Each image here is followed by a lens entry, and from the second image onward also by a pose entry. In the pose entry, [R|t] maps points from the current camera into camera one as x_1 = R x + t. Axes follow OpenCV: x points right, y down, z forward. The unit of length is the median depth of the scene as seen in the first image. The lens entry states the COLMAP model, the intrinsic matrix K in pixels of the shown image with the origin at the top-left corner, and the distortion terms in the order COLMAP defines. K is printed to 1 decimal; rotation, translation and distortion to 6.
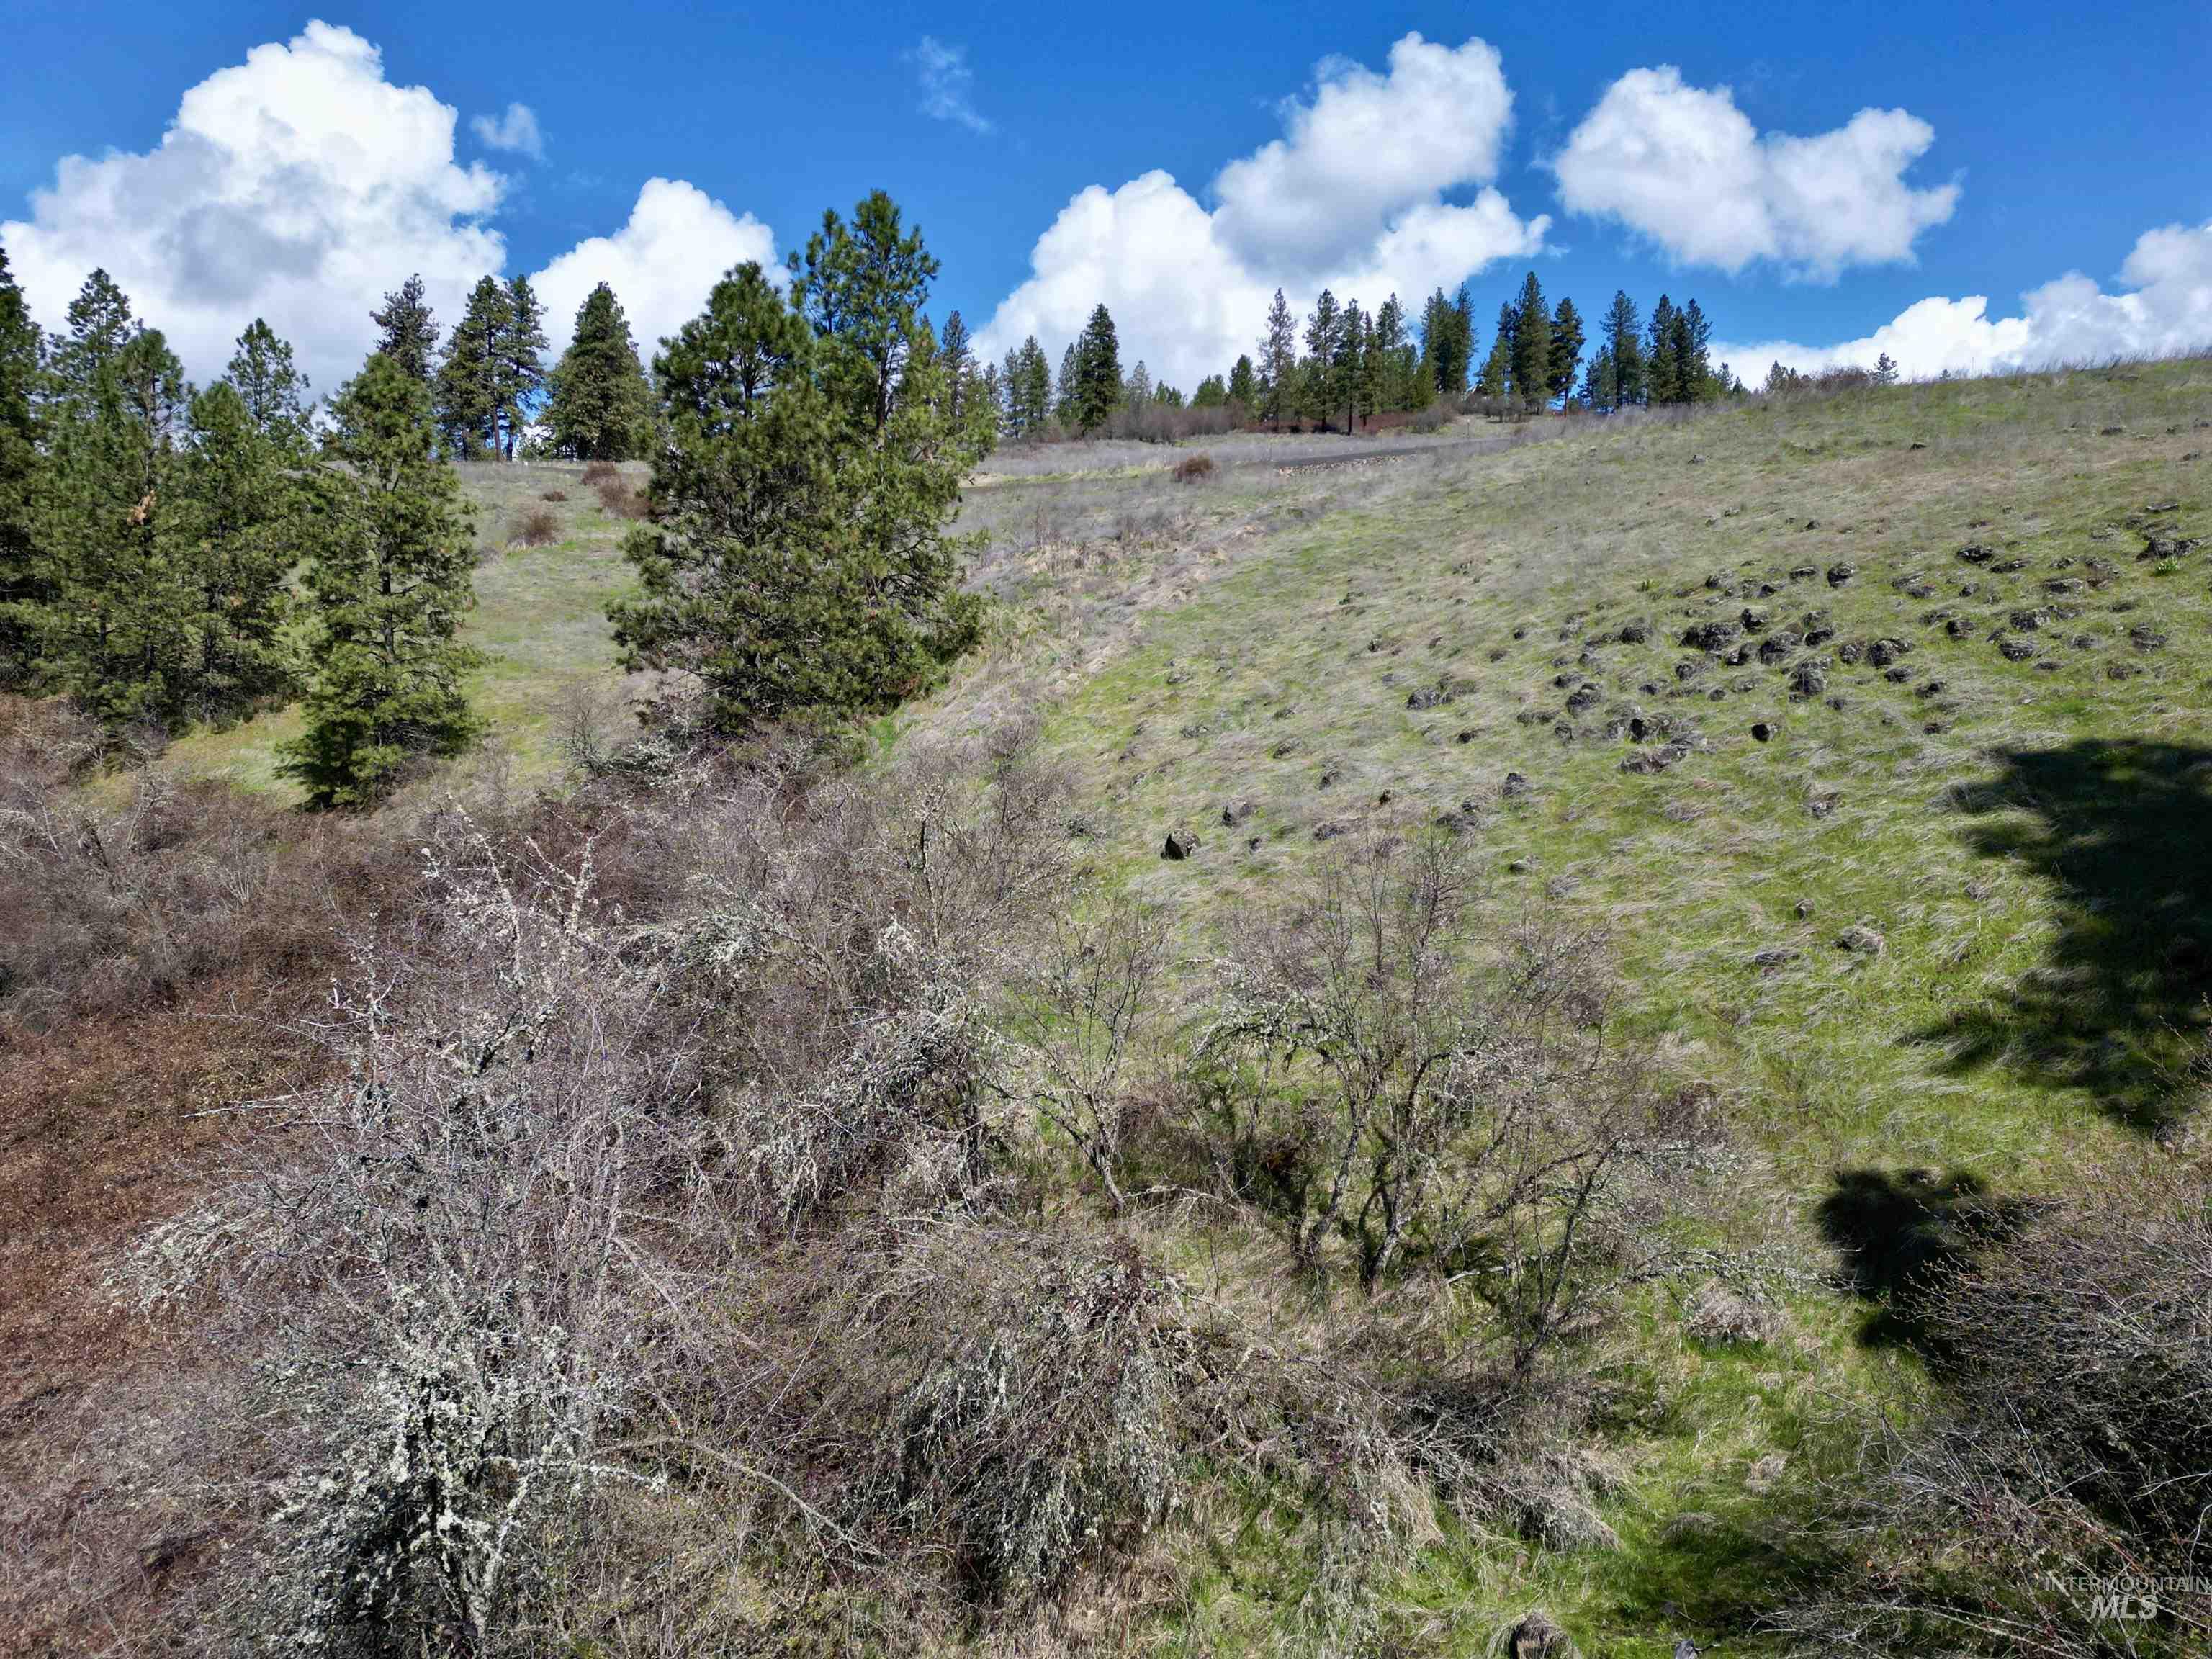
lens RADIAL K [[1539.5, 0, 1107.1], [0, 1539.5, 825.8], [0, 0, 1]] dist [0.085529, -0.076101]
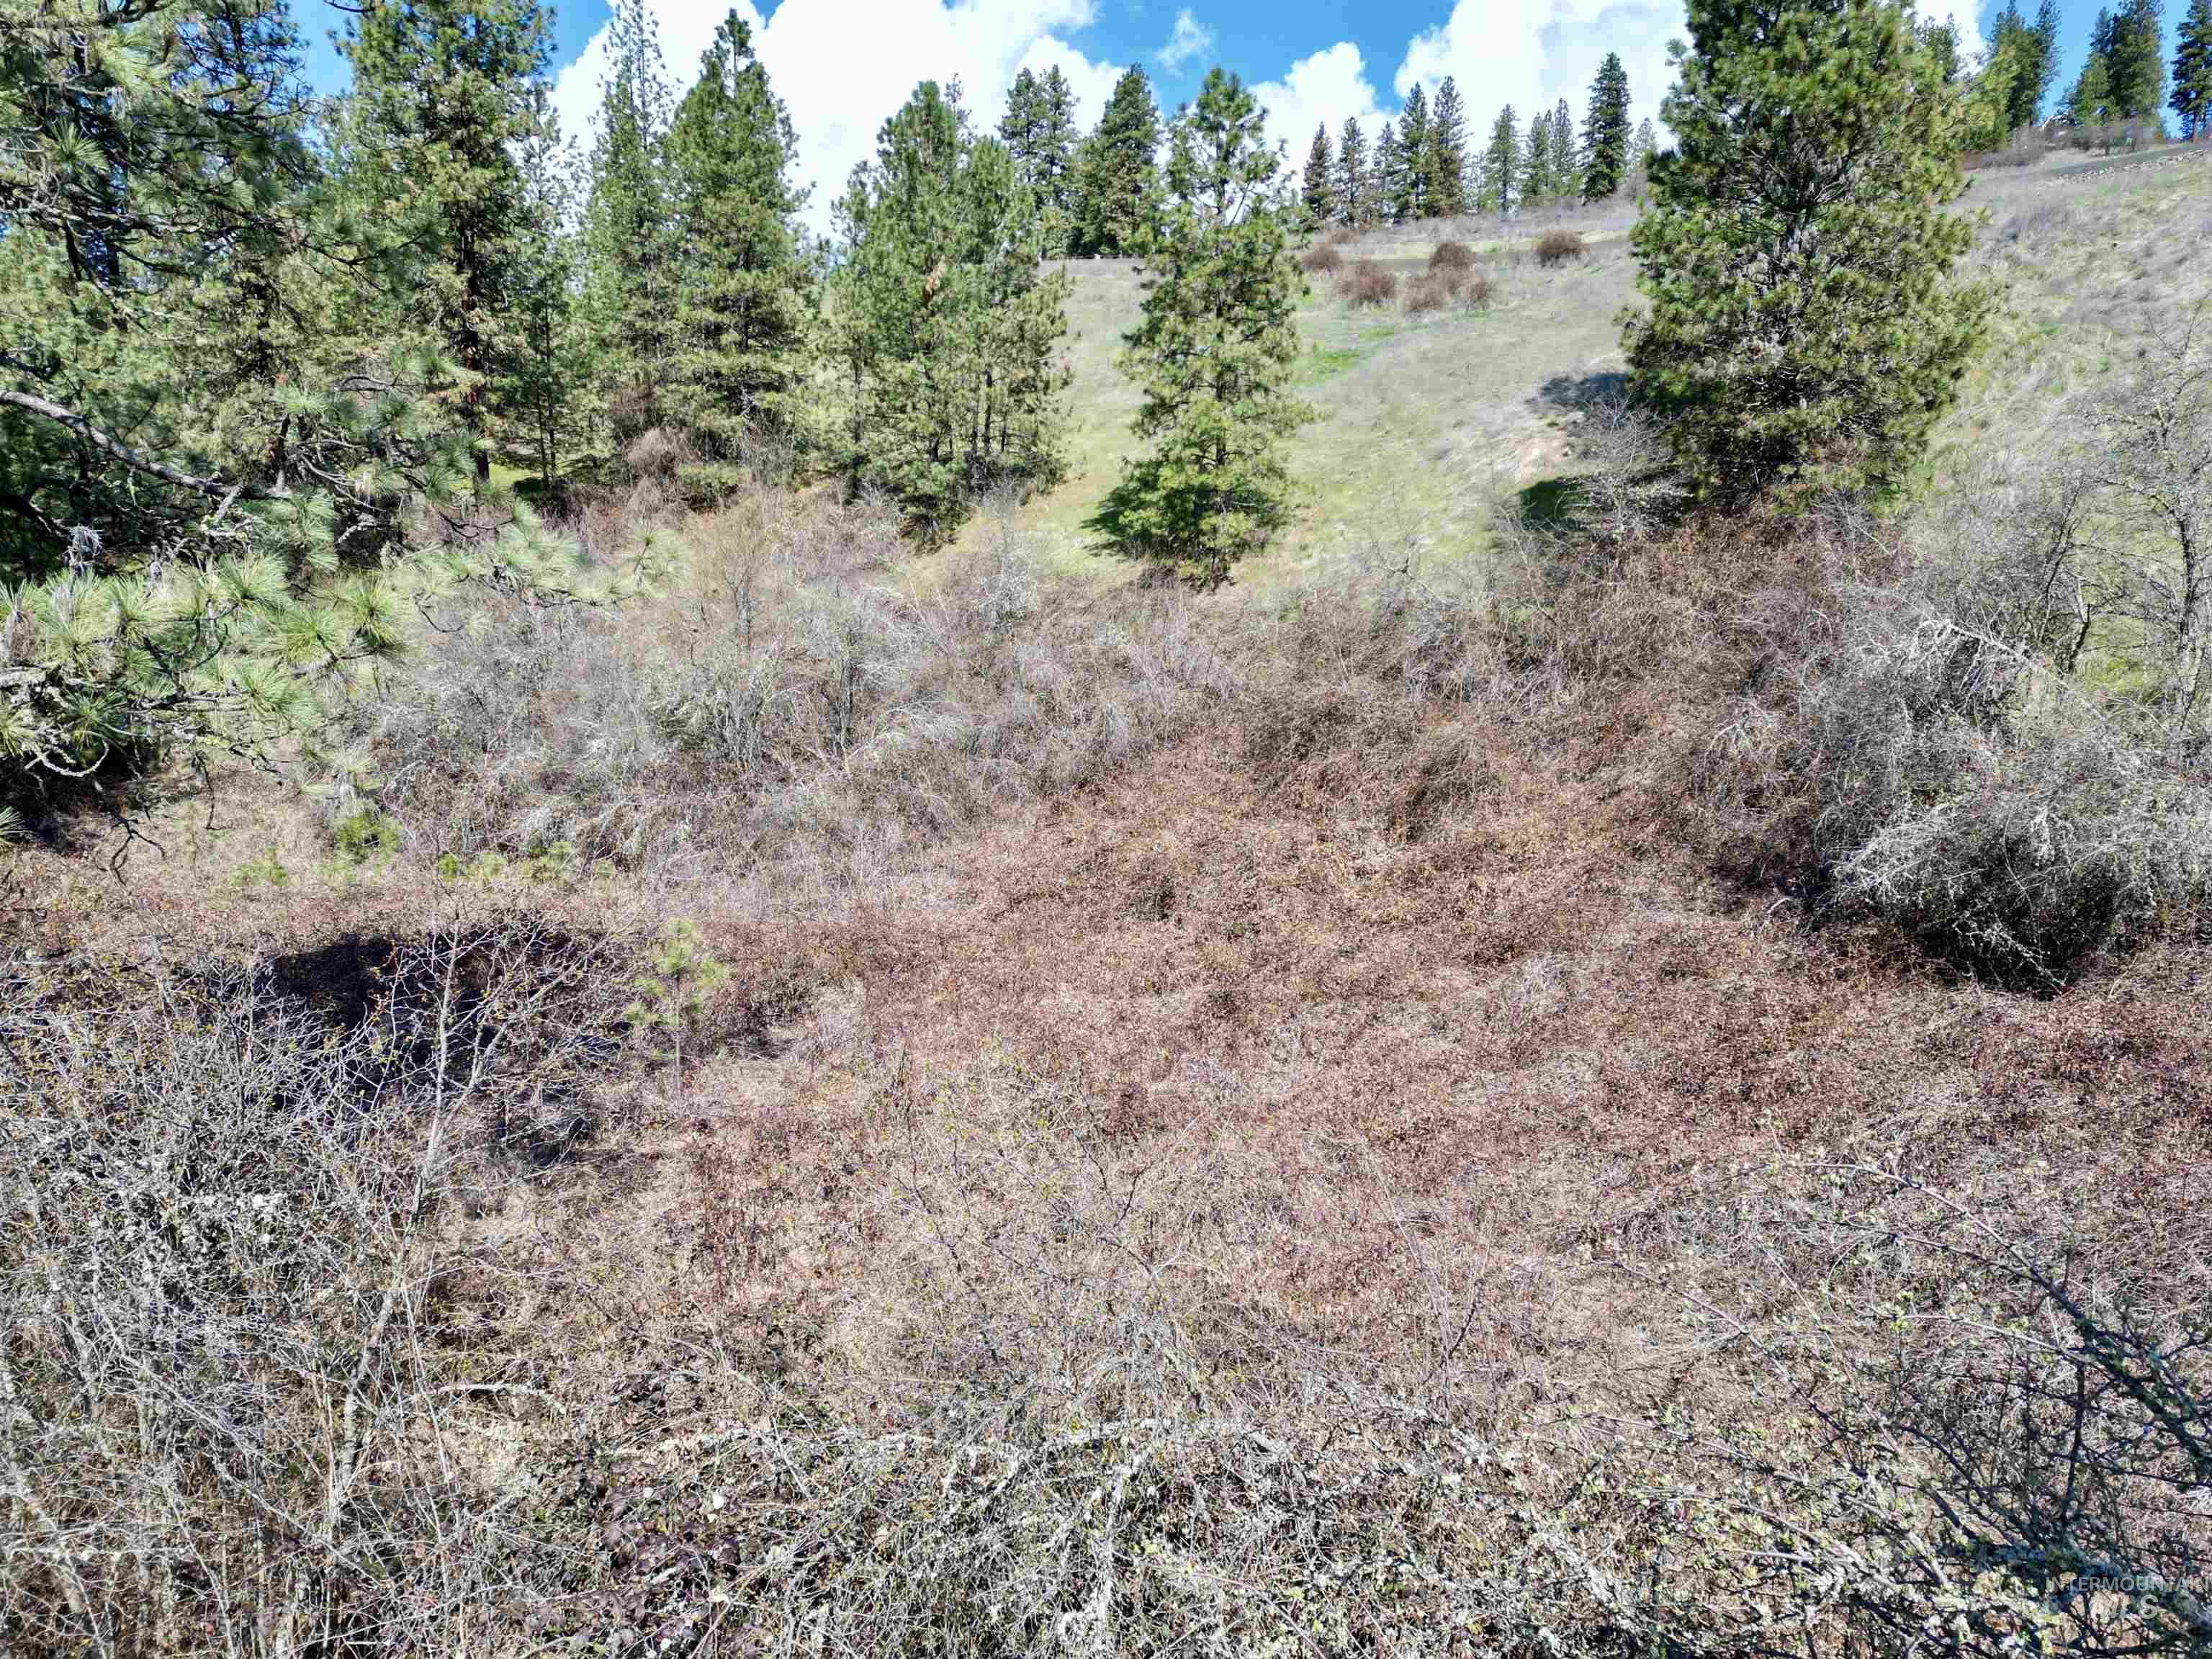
lens RADIAL K [[1541.7, 0, 1105.8], [0, 1541.7, 822.6], [0, 0, 1]] dist [0.108575, -0.119330]
pose [[0.971598, 0.022193, -0.235595, -0.310079], [0.002428, 0.994605, 0.103707, 0.034623], [0.236626, -0.101333, 0.966302, 0.078909]]
